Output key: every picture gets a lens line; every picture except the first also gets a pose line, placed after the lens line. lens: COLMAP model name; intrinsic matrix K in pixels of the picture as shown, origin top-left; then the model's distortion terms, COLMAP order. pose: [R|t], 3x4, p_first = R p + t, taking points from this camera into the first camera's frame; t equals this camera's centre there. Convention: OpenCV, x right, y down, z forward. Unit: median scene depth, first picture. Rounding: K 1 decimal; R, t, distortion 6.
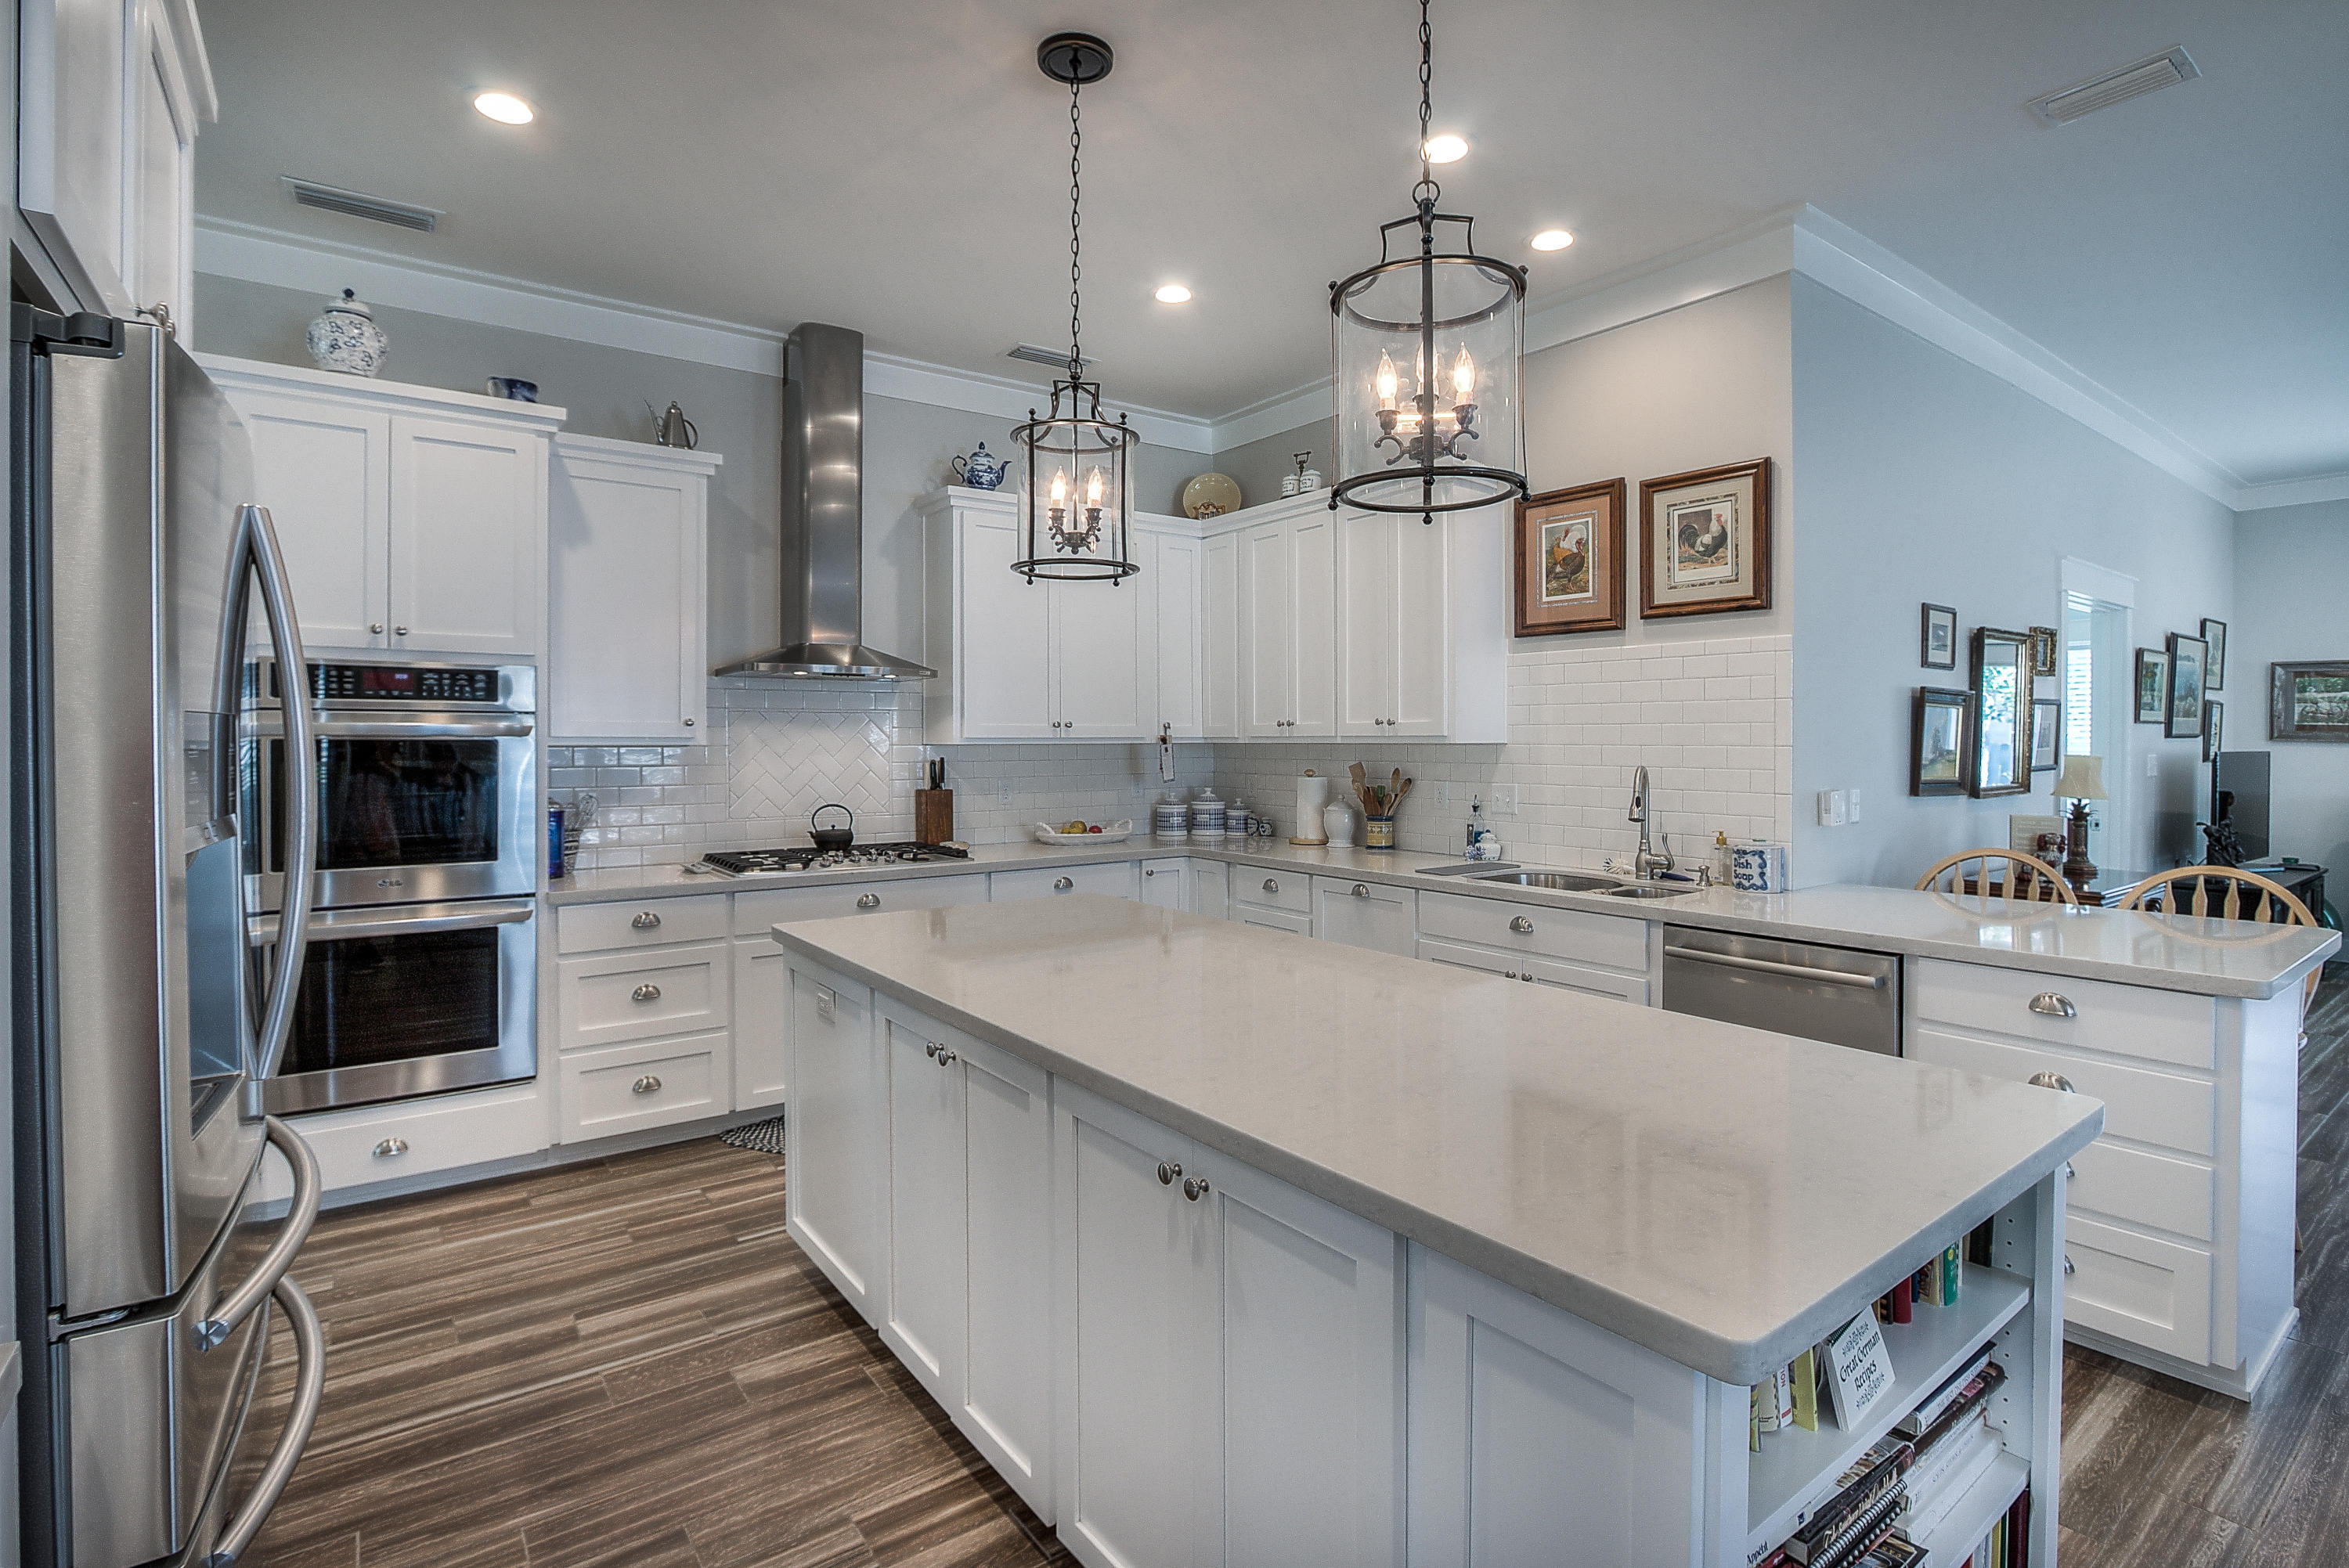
lens RADIAL K [[1097.1, 0, 1092.2], [0, 1097.1, 743.1], [0, 0, 1]] dist [-0.017638, 0.000237]
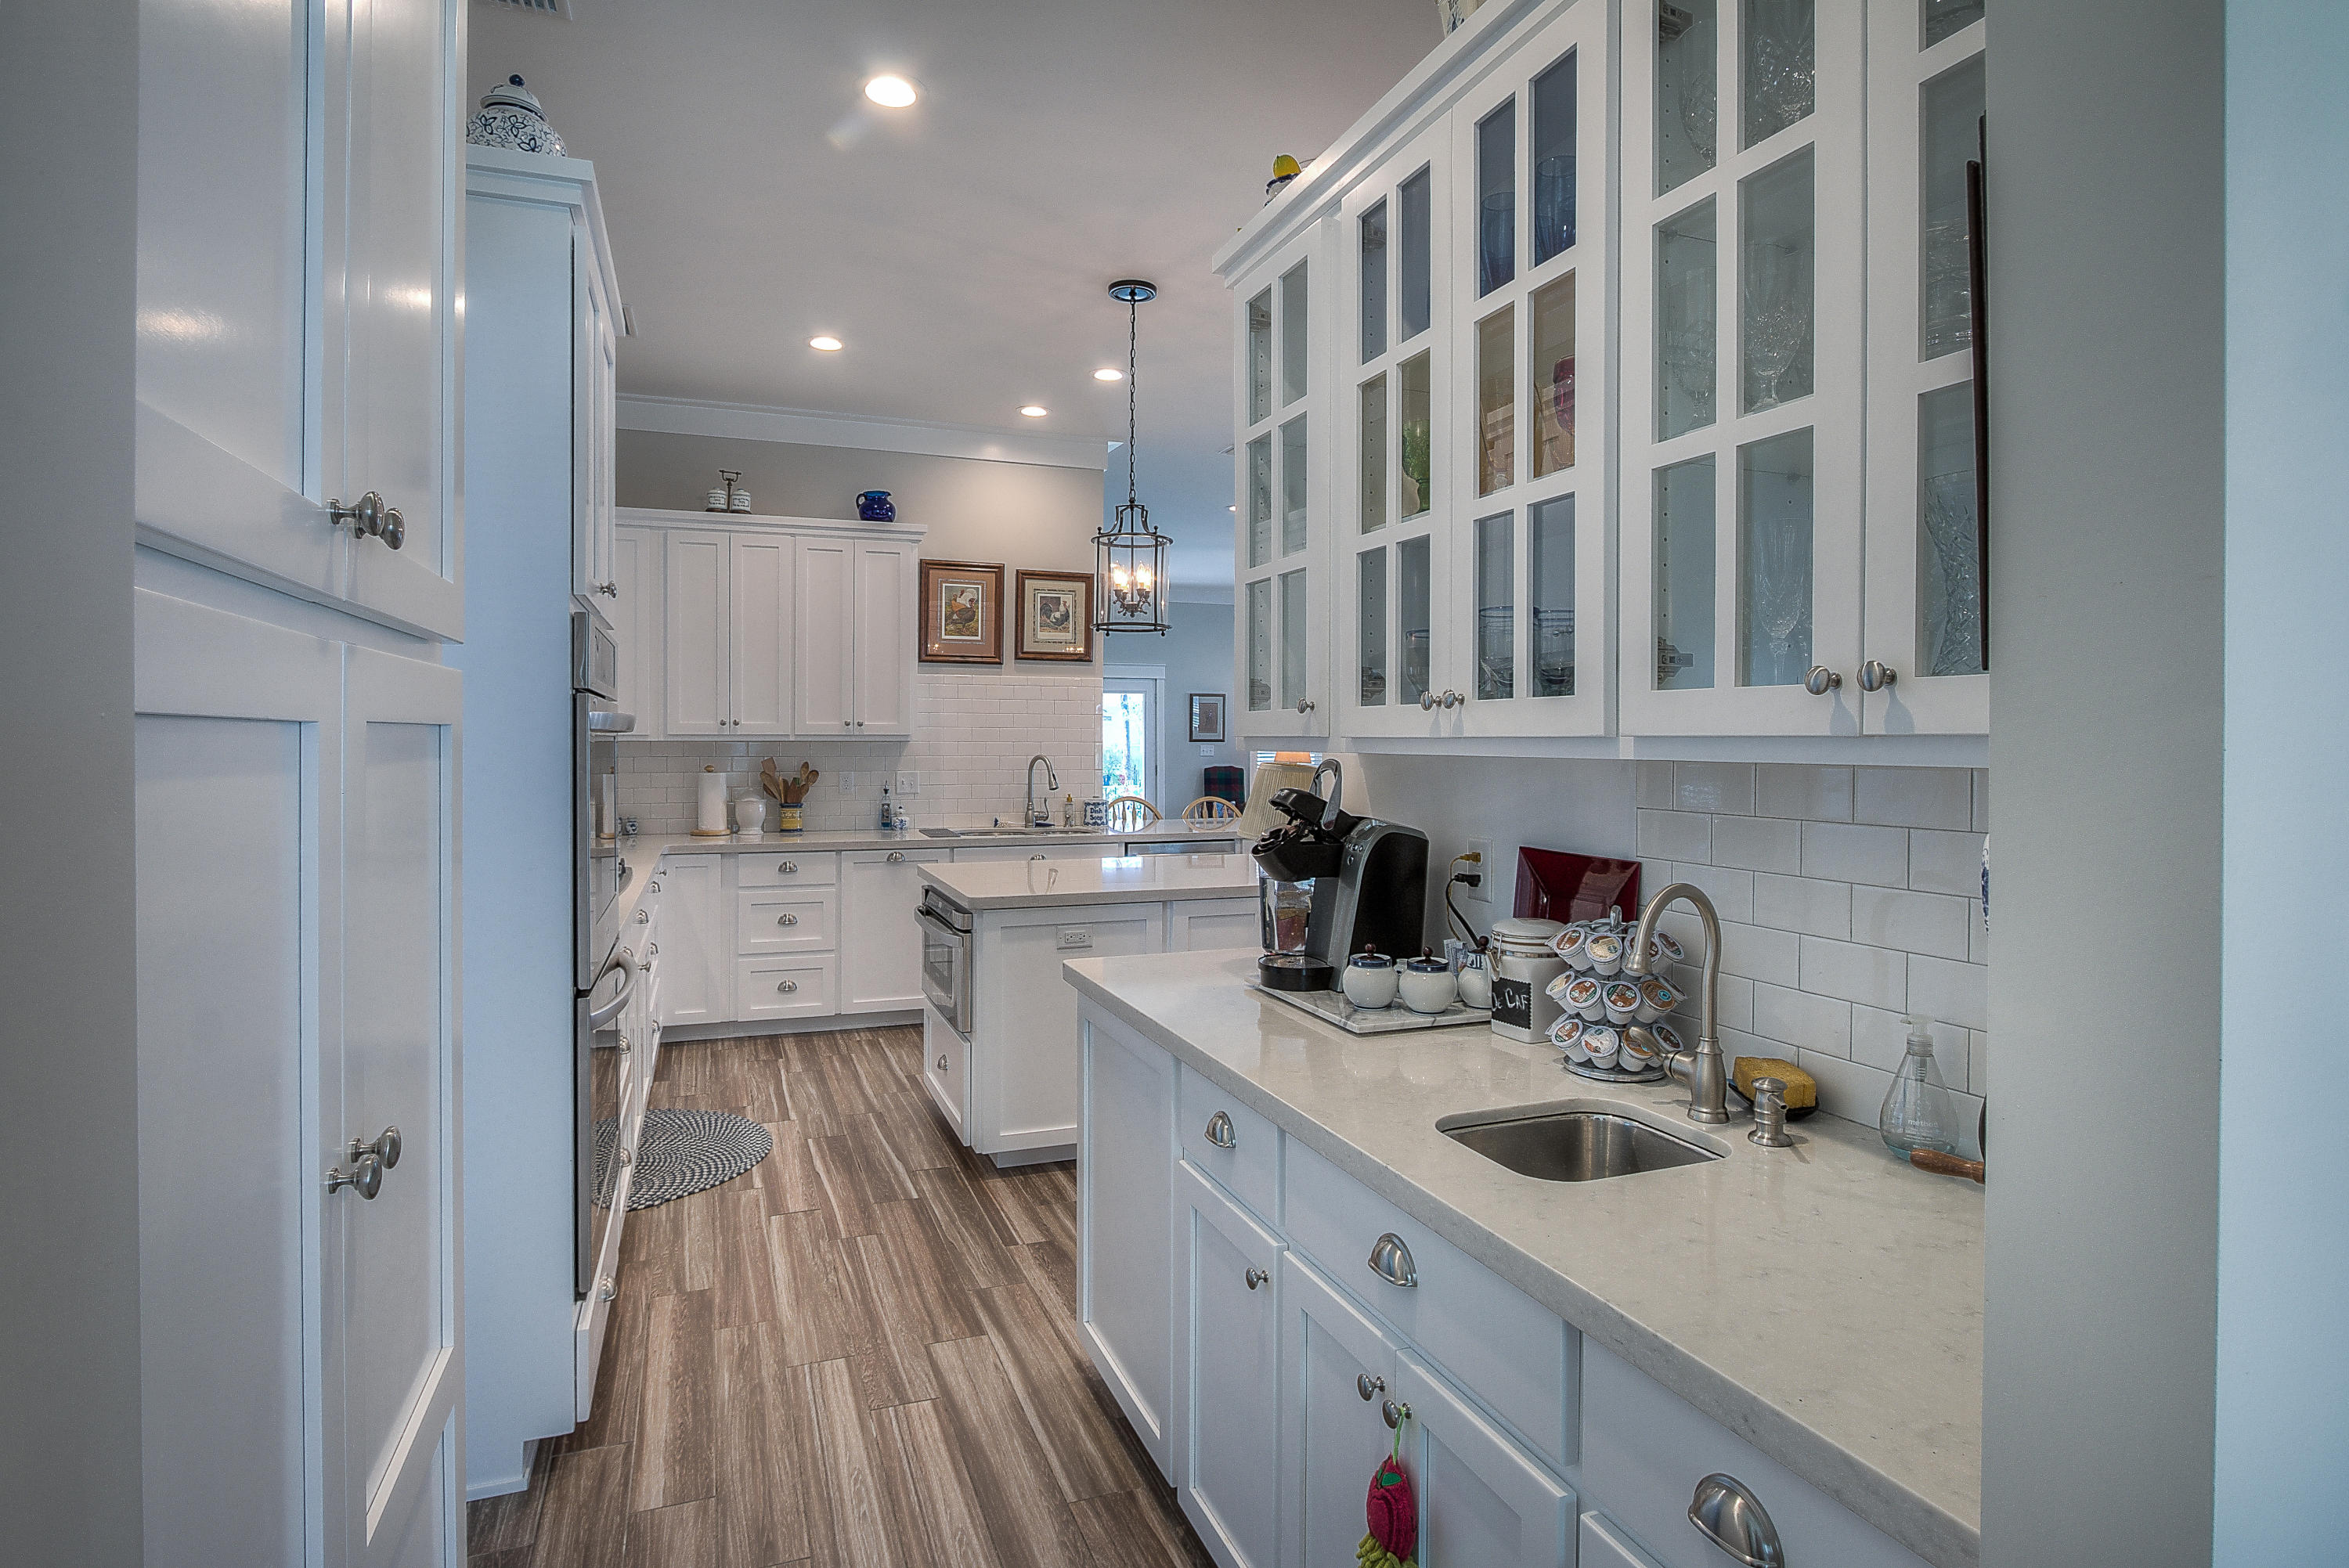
lens RADIAL K [[1266.6, 0, 1172.4], [0, 1266.6, 743.0], [0, 0, 1]] dist [-0.000425, 0.000028]
pose [[0.251204, -0.004207, 0.967925, -1.182132], [0.001477, 0.999991, 0.003963, -0.002996], [-0.967933, 0.000434, 0.251208, 0.346680]]
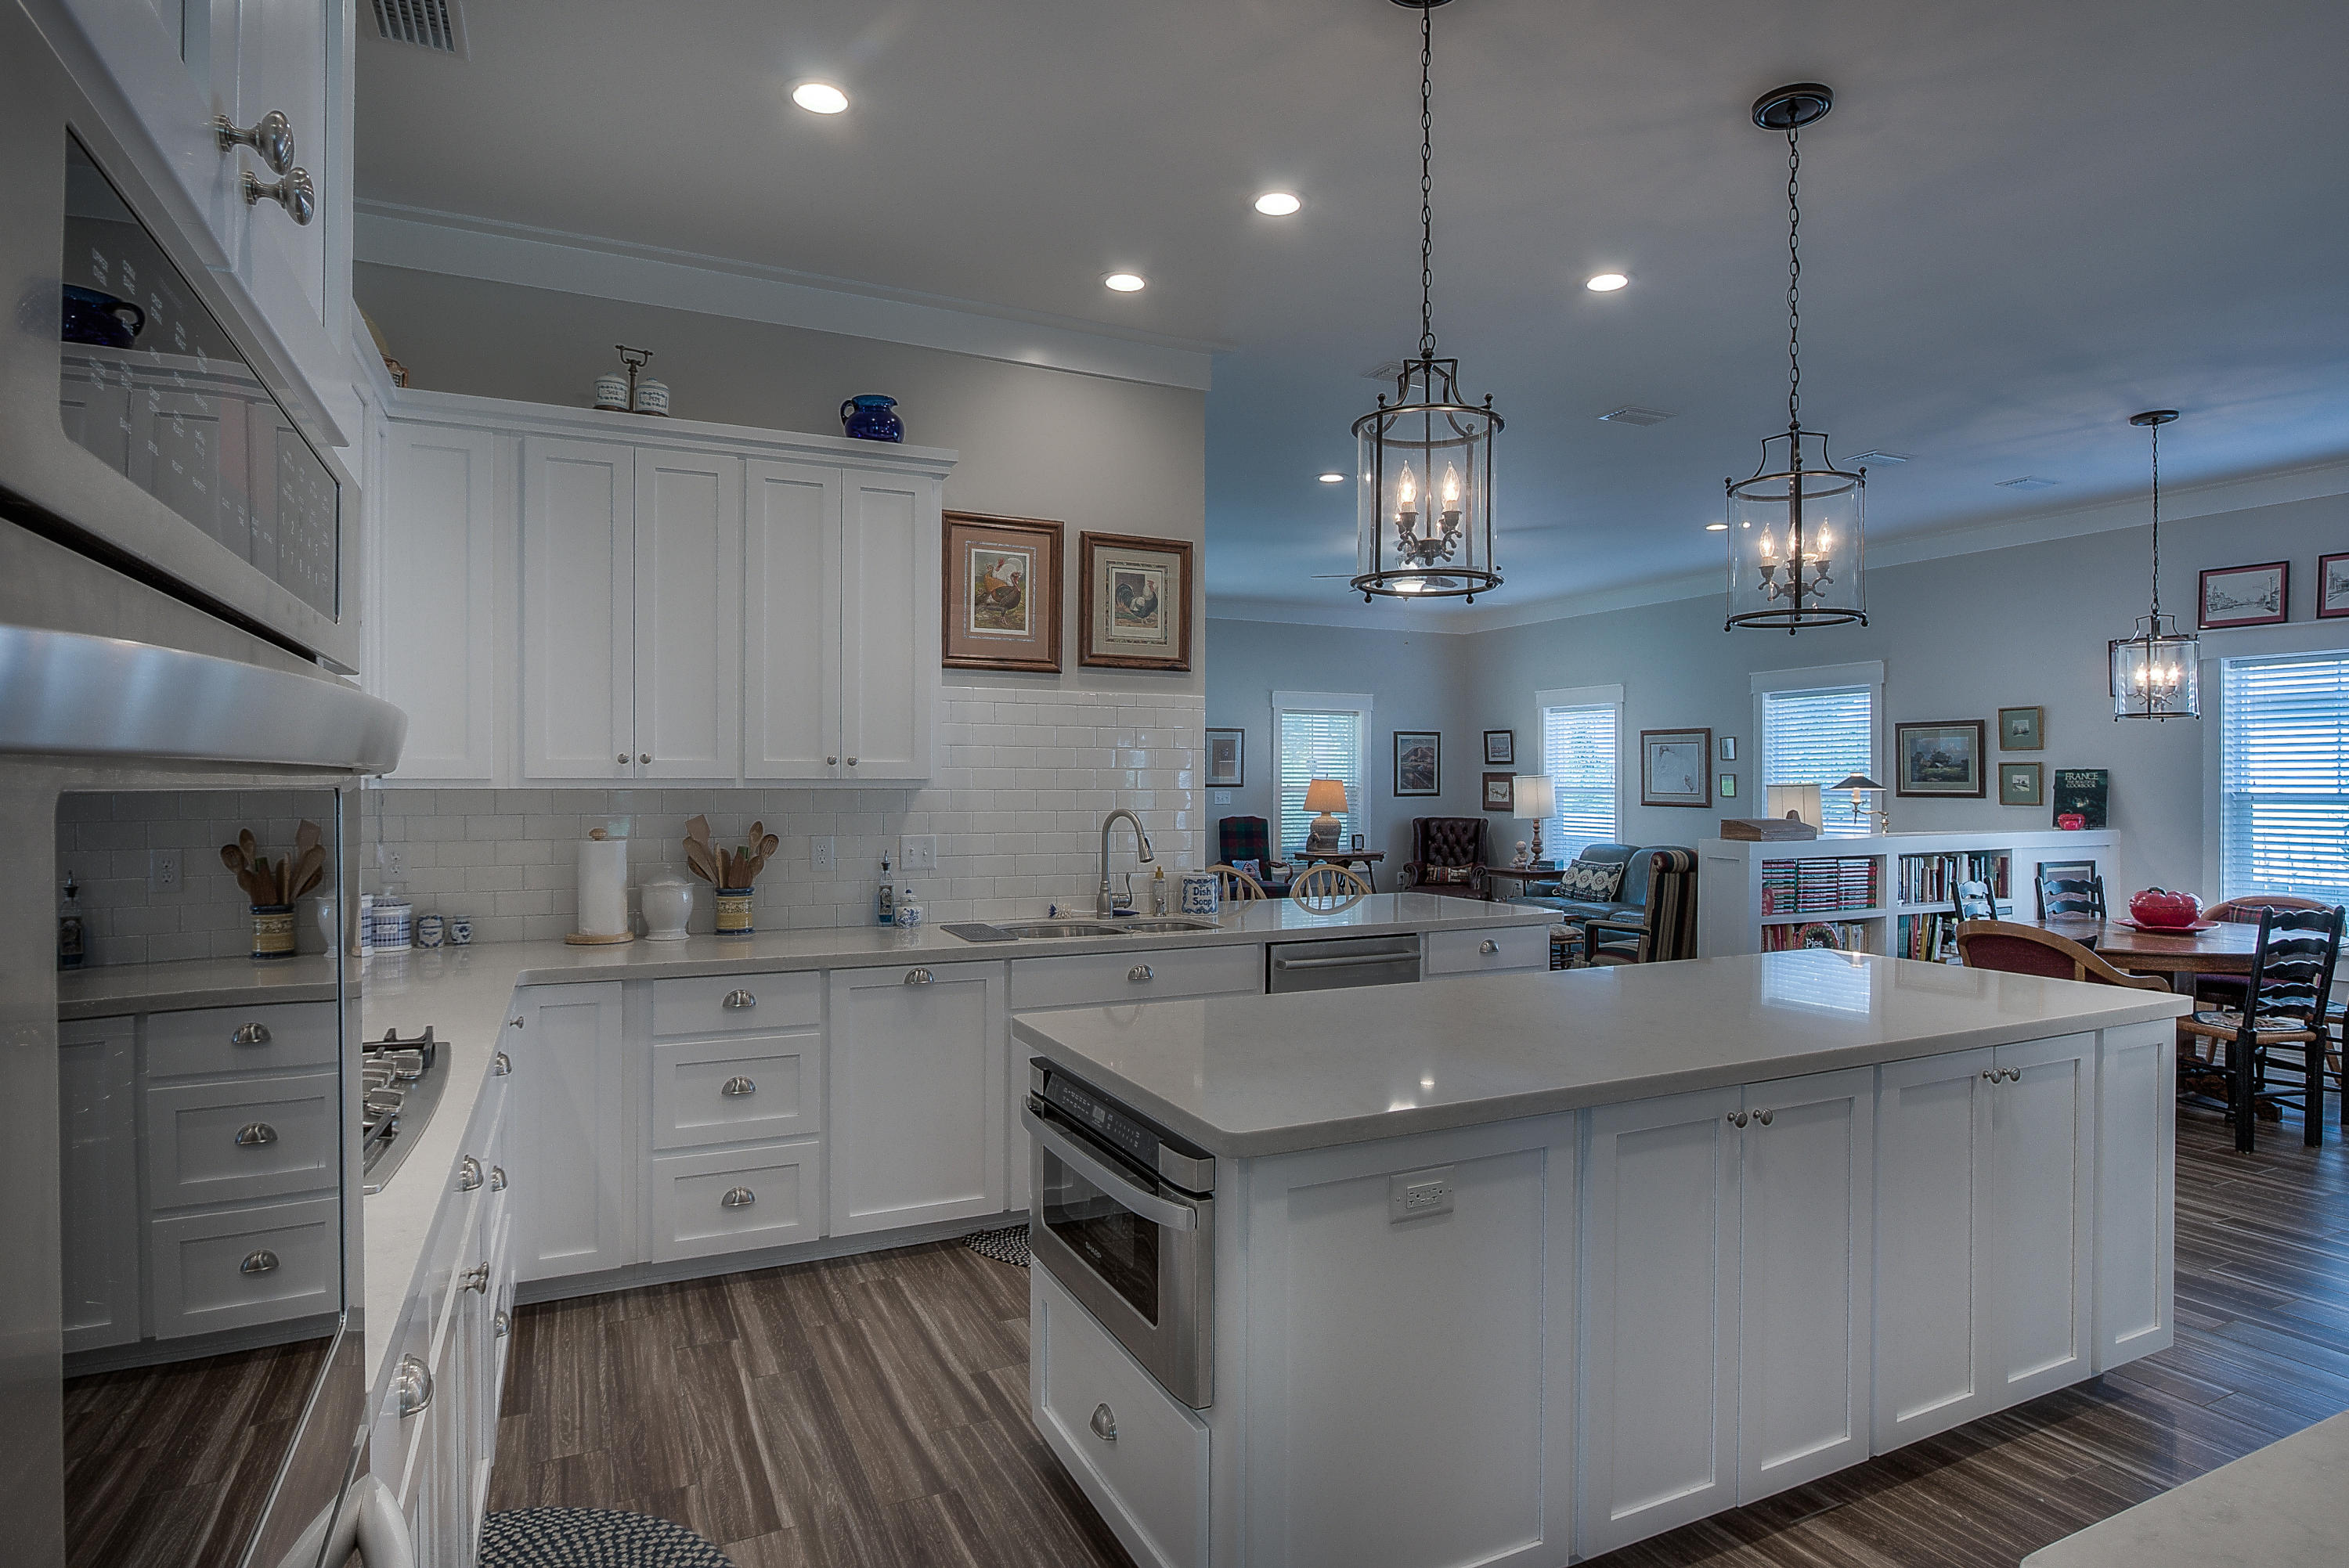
lens RADIAL K [[1318.7, 0, 1272.8], [0, 1318.7, 787.0], [0, 0, 1]] dist [-0.004222, 0.000609]
pose [[0.115076, -0.004519, 0.993346, -0.716646], [0.001427, 0.999989, 0.004384, -0.005384], [-0.993356, 0.000913, 0.115081, 0.690231]]
